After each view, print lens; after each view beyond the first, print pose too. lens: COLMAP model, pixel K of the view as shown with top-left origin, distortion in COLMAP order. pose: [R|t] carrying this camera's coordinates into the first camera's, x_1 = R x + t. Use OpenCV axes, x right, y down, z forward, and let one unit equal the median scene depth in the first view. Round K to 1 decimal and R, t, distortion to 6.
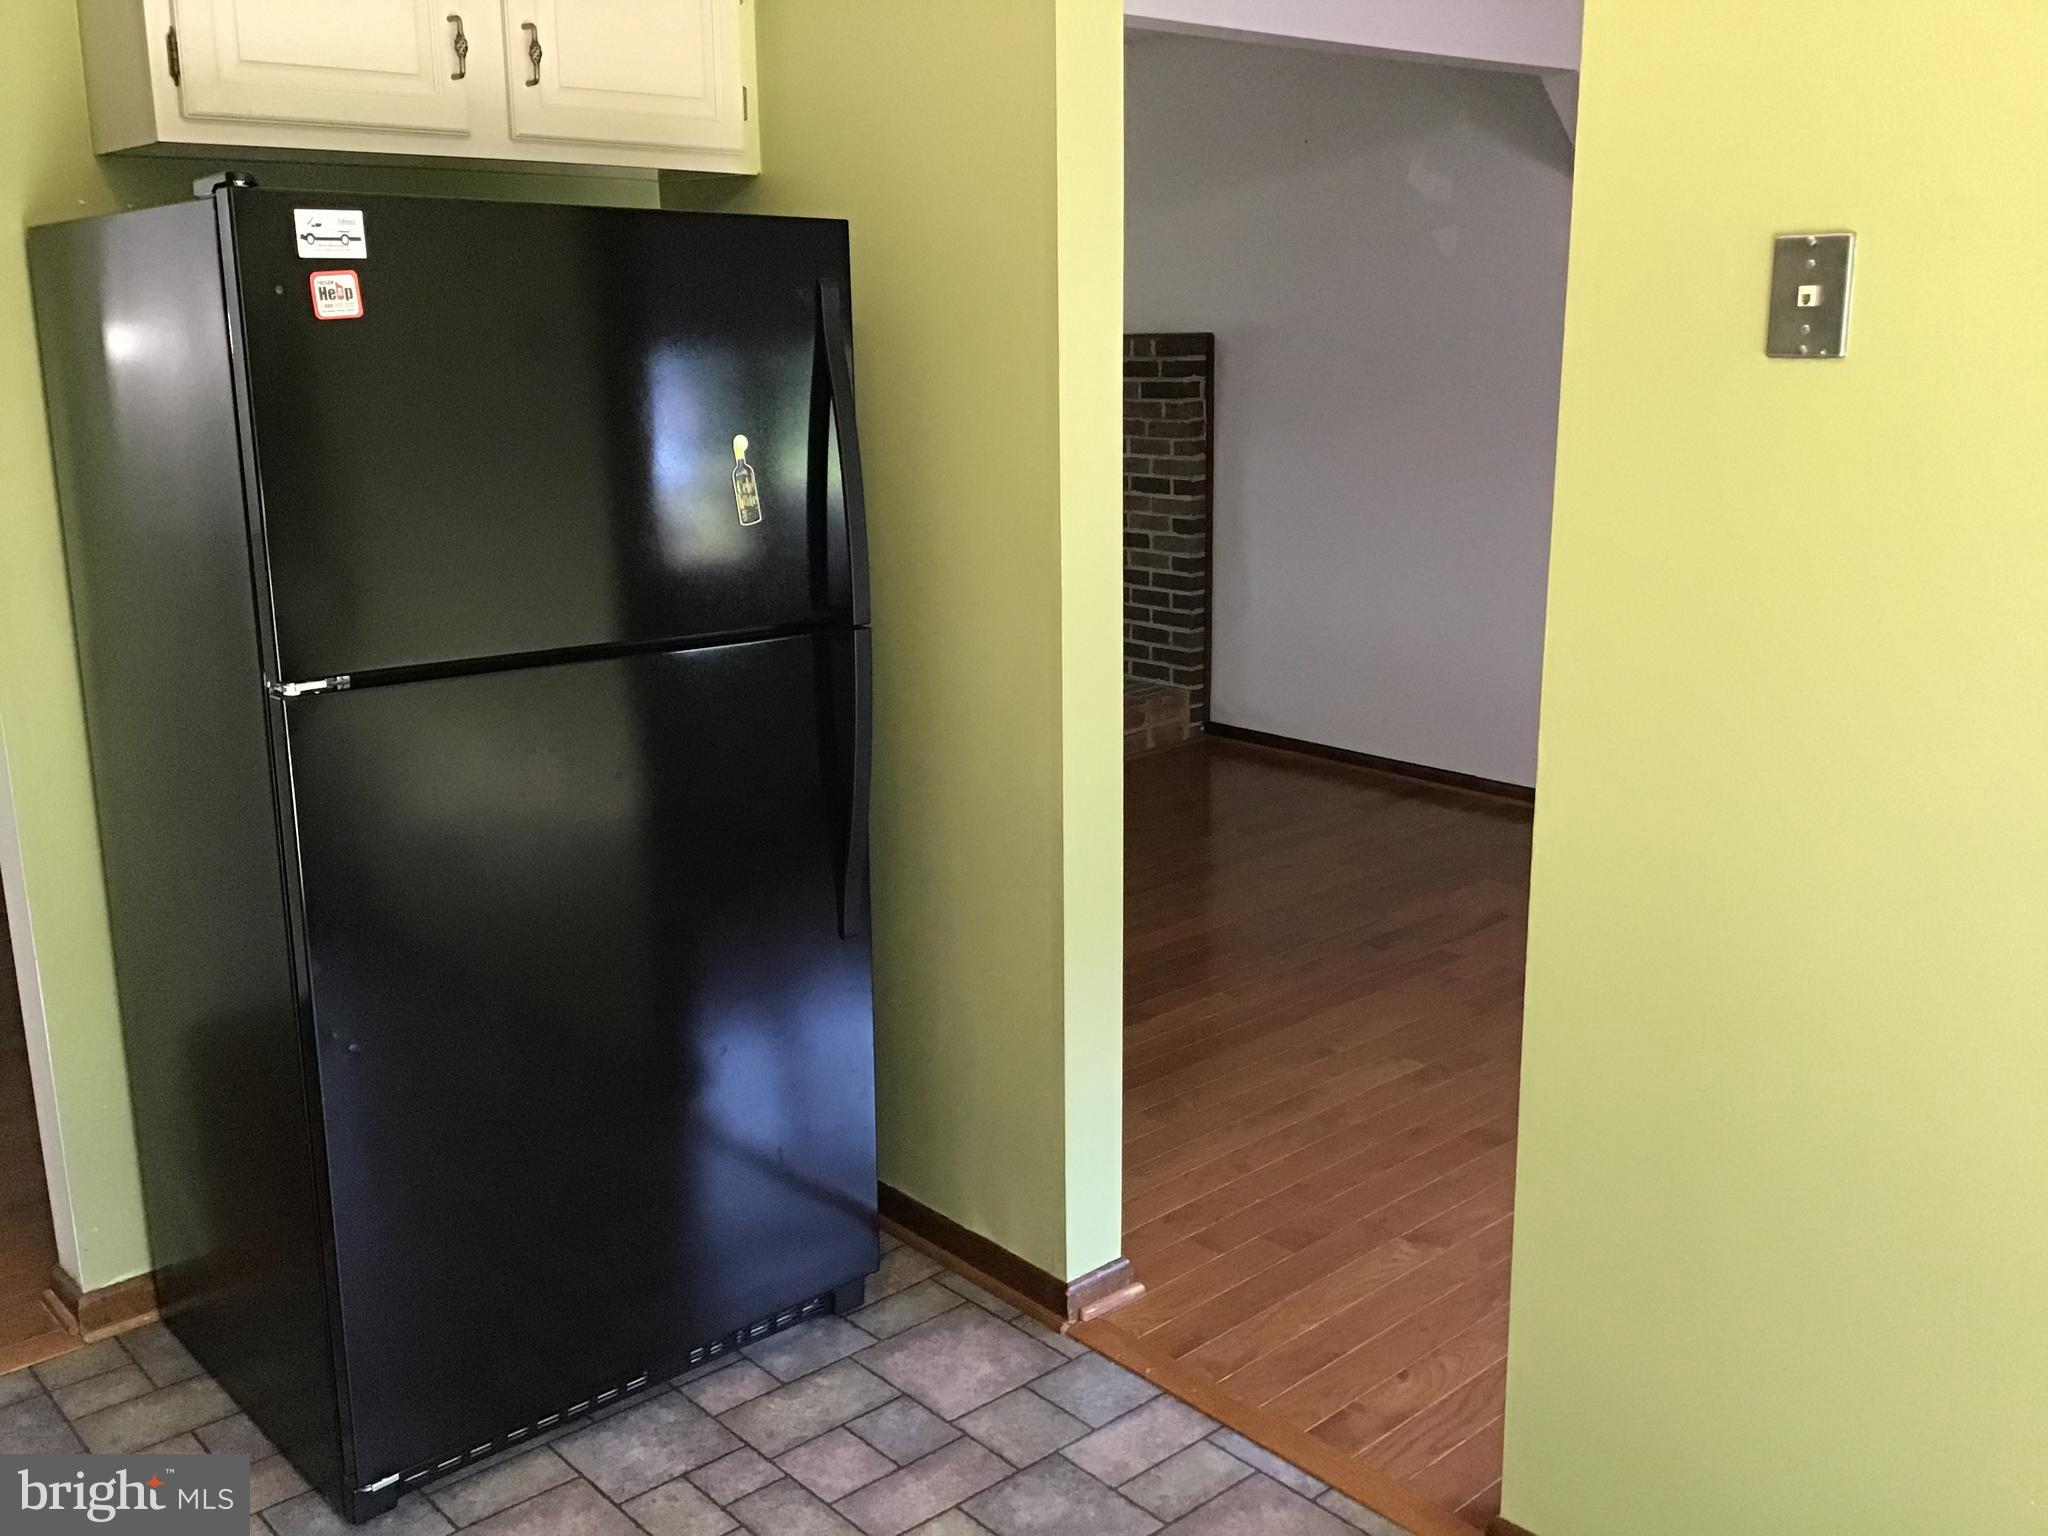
lens RADIAL K [[1859.9, 0, 1024.0], [0, 1859.9, 768.0], [0, 0, 1]] dist [0.166229, -0.299003]
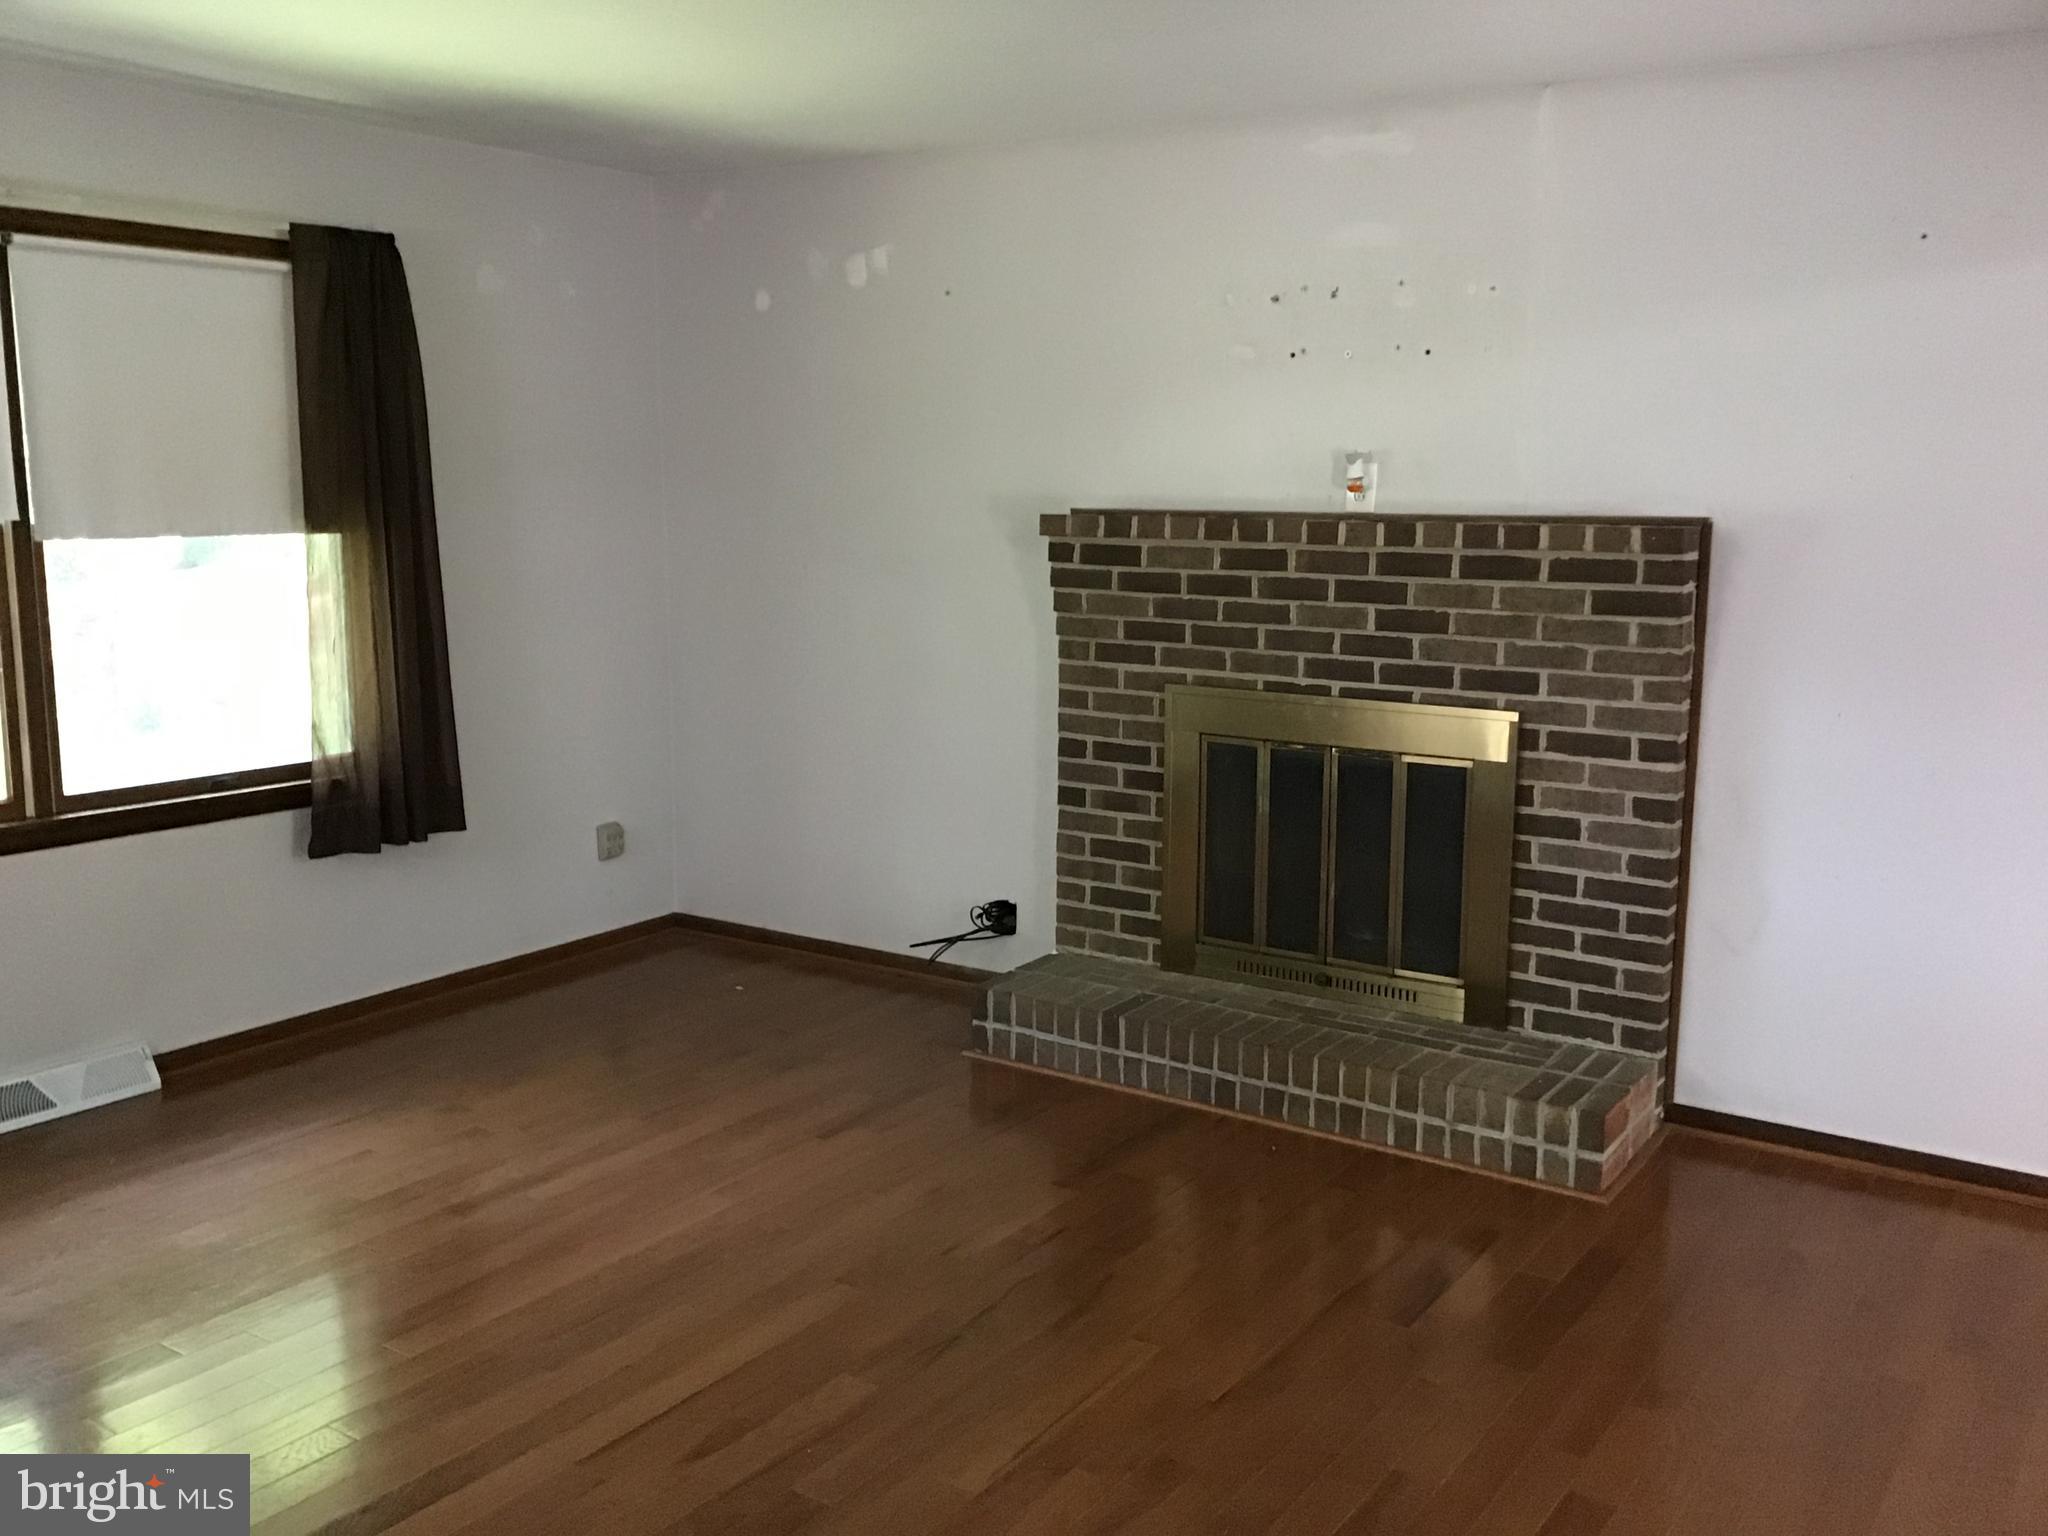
lens RADIAL K [[1829.3, 0, 1025.2], [0, 1829.3, 785.9], [0, 0, 1]] dist [0.090632, -0.138870]
pose [[0.970290, -0.018714, 0.241219, -0.278383], [0.036497, 0.996917, -0.069462, -0.100964], [-0.239175, 0.076202, 0.967982, 0.432923]]
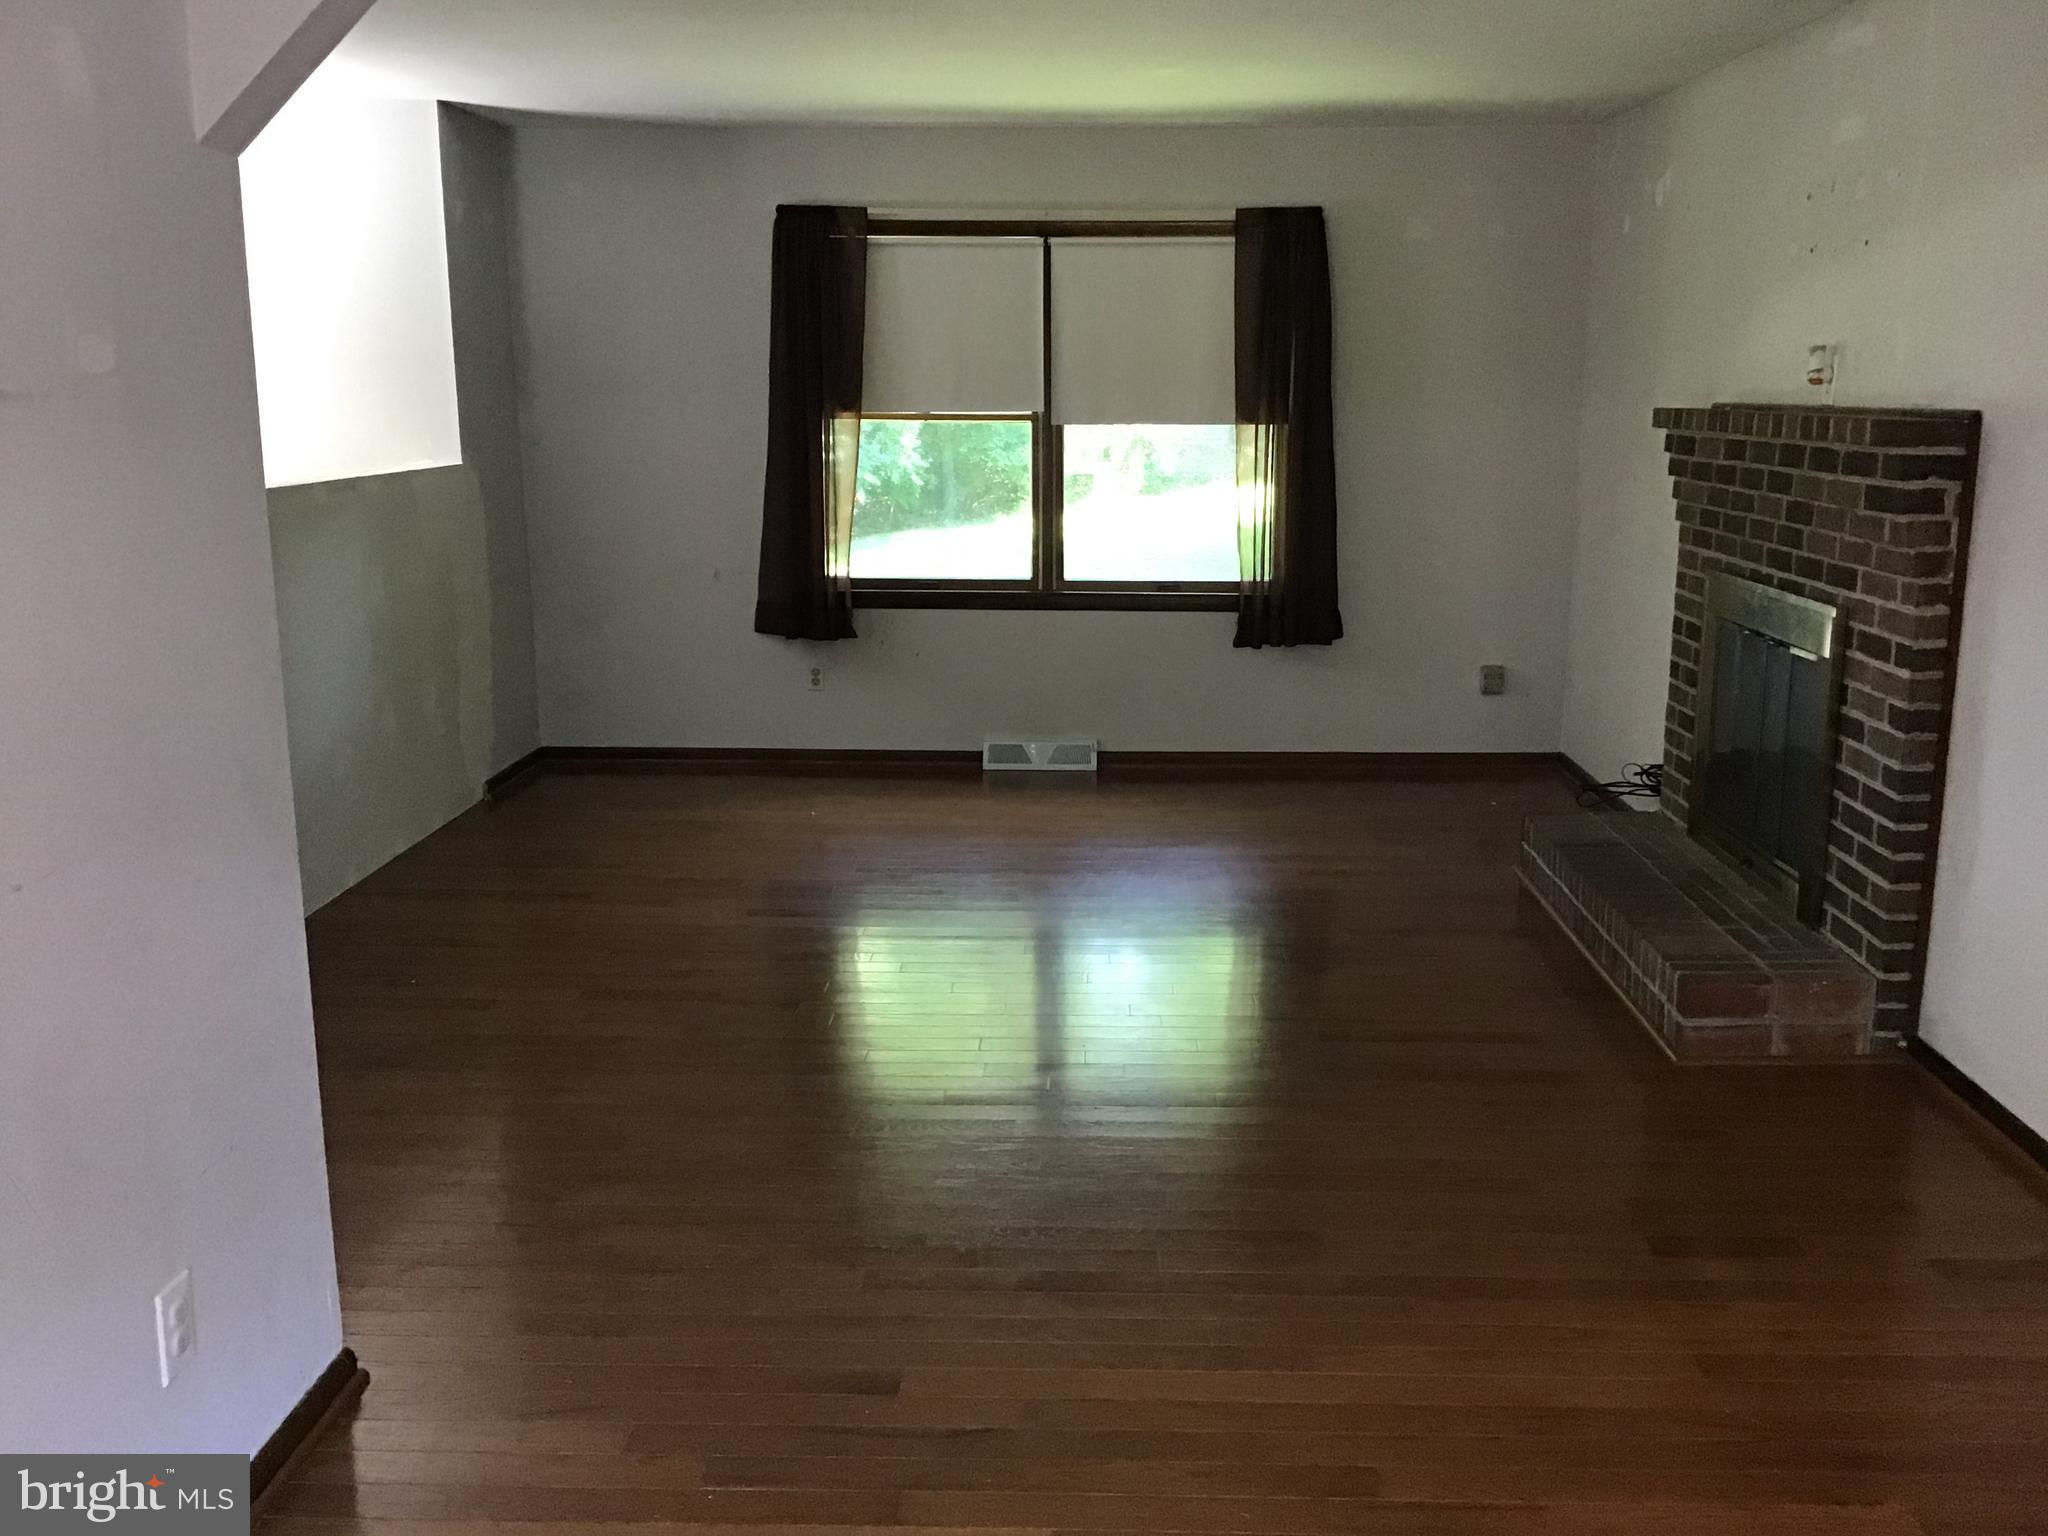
lens RADIAL K [[1829.3, 0, 1025.2], [0, 1829.3, 785.9], [0, 0, 1]] dist [0.090632, -0.138870]
pose [[0.715482, 0.162649, -0.679434, 0.297935], [-0.176468, 0.983061, 0.049503, -0.086403], [0.675977, 0.084480, 0.732064, 0.356316]]
